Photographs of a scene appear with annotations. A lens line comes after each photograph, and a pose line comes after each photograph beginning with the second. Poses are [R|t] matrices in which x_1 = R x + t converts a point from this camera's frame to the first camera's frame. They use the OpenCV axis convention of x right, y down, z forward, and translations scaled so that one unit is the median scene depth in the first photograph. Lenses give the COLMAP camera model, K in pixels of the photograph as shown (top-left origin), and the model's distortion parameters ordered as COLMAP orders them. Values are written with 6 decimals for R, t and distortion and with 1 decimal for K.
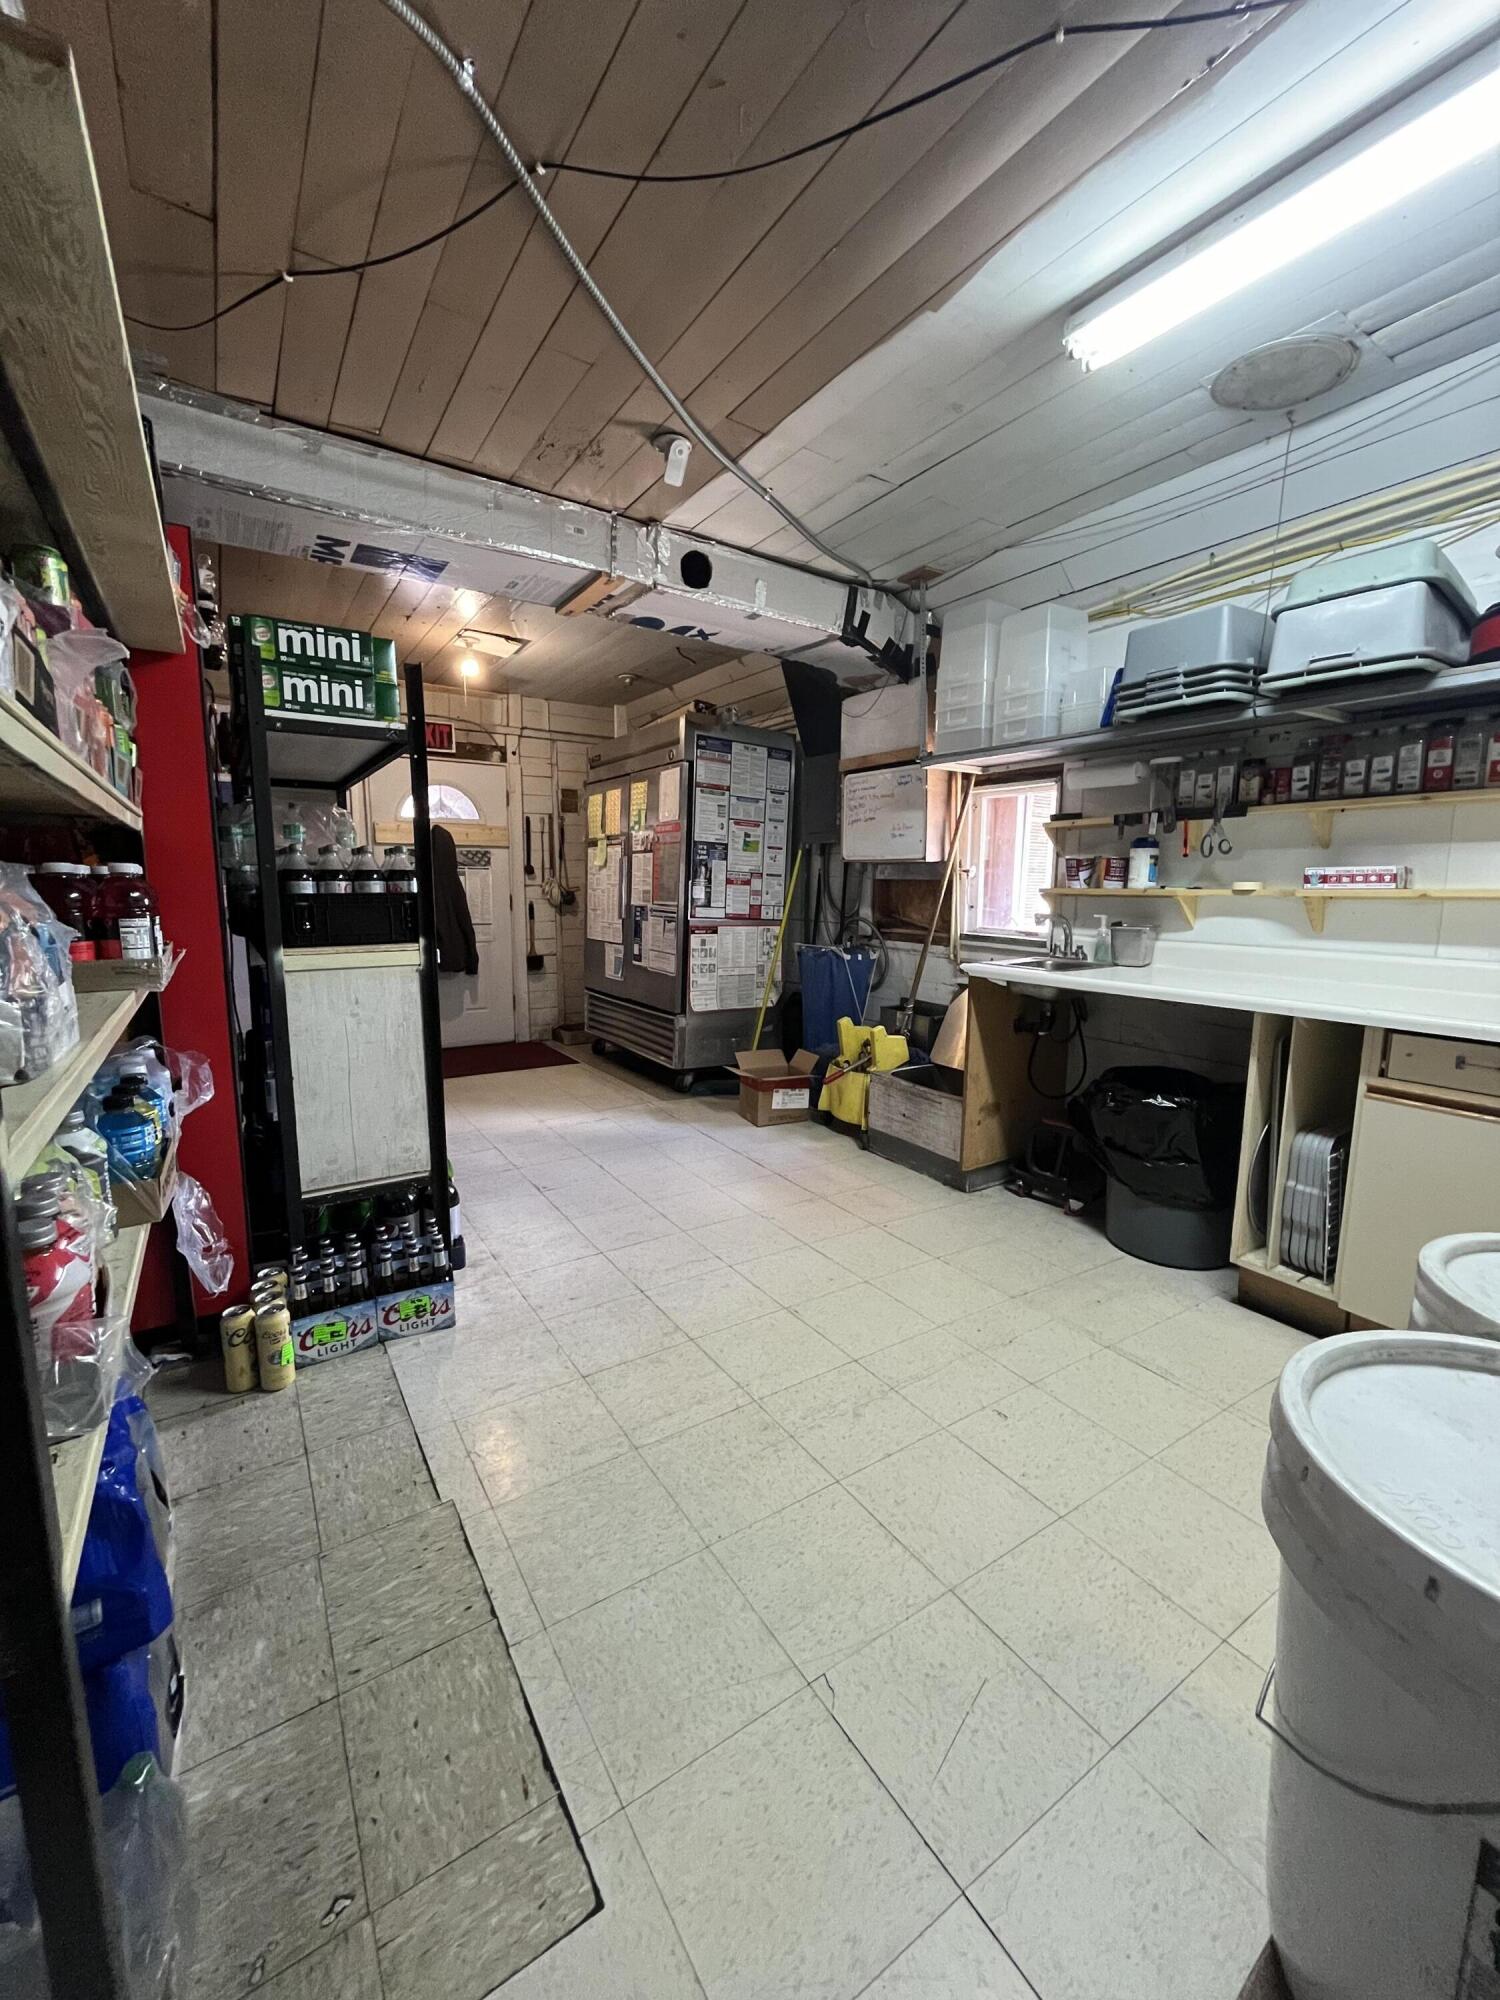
lens RADIAL K [[797.6, 0, 752.3], [0, 797.6, 1002.0], [0, 0, 1]] dist [-0.001631, -0.000118]
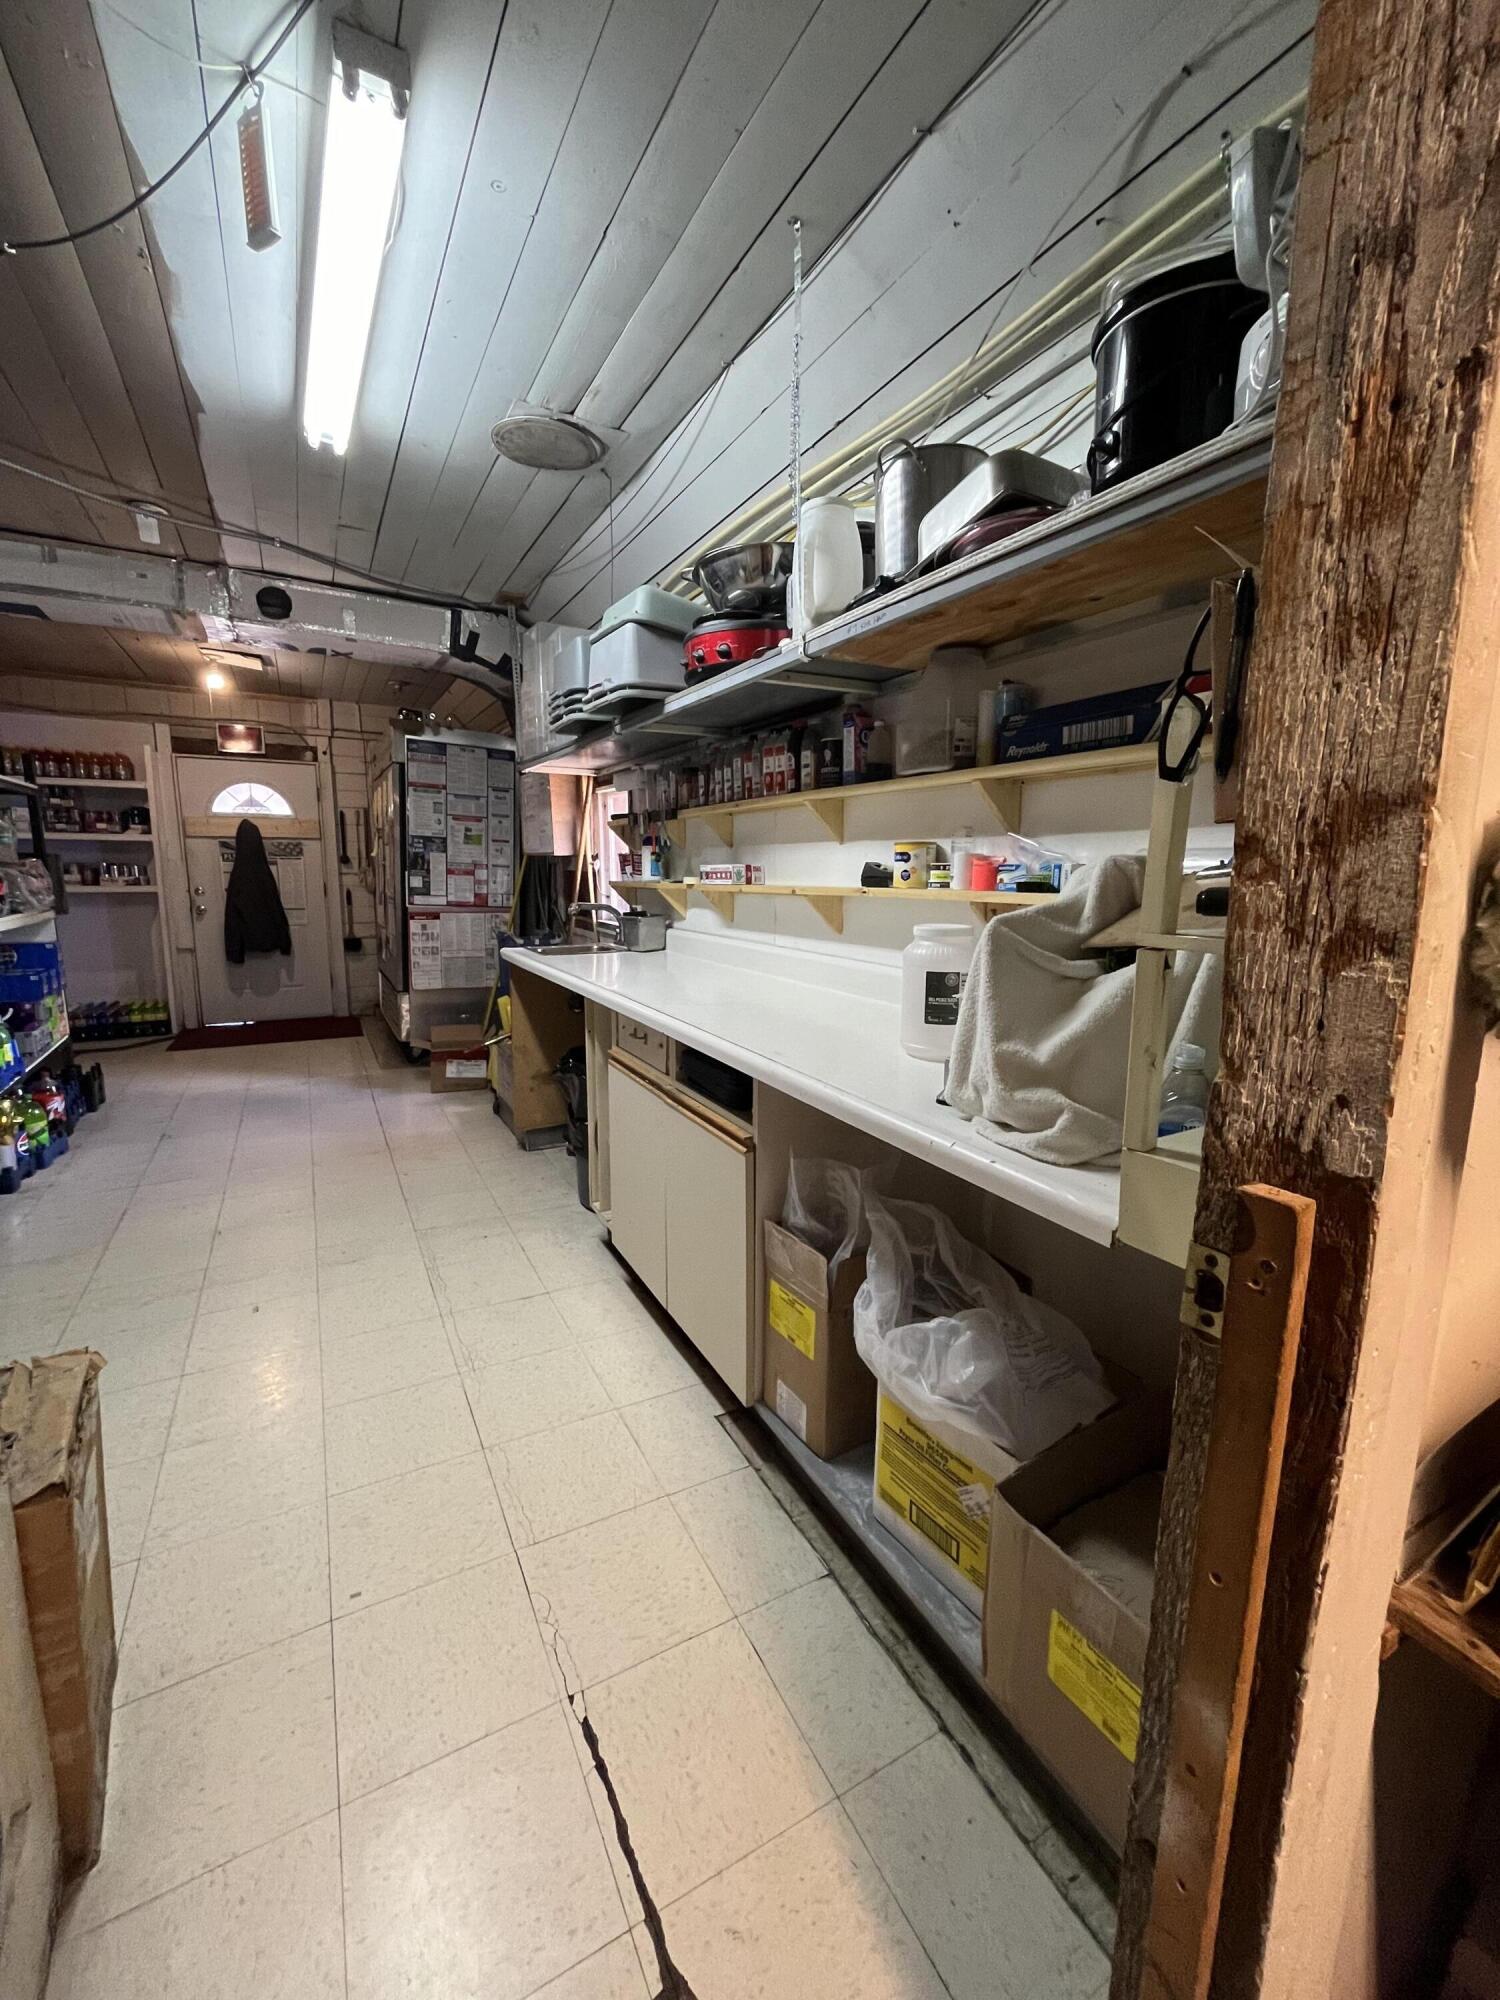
lens RADIAL K [[797.6, 0, 743.9], [0, 797.6, 999.7], [0, 0, 1]] dist [-0.001631, -0.000118]
pose [[0.996858, 0.015768, -0.077623, 0.466574], [-0.014574, 0.999767, 0.015923, 0.001918], [0.077856, -0.014742, 0.996856, -0.068191]]
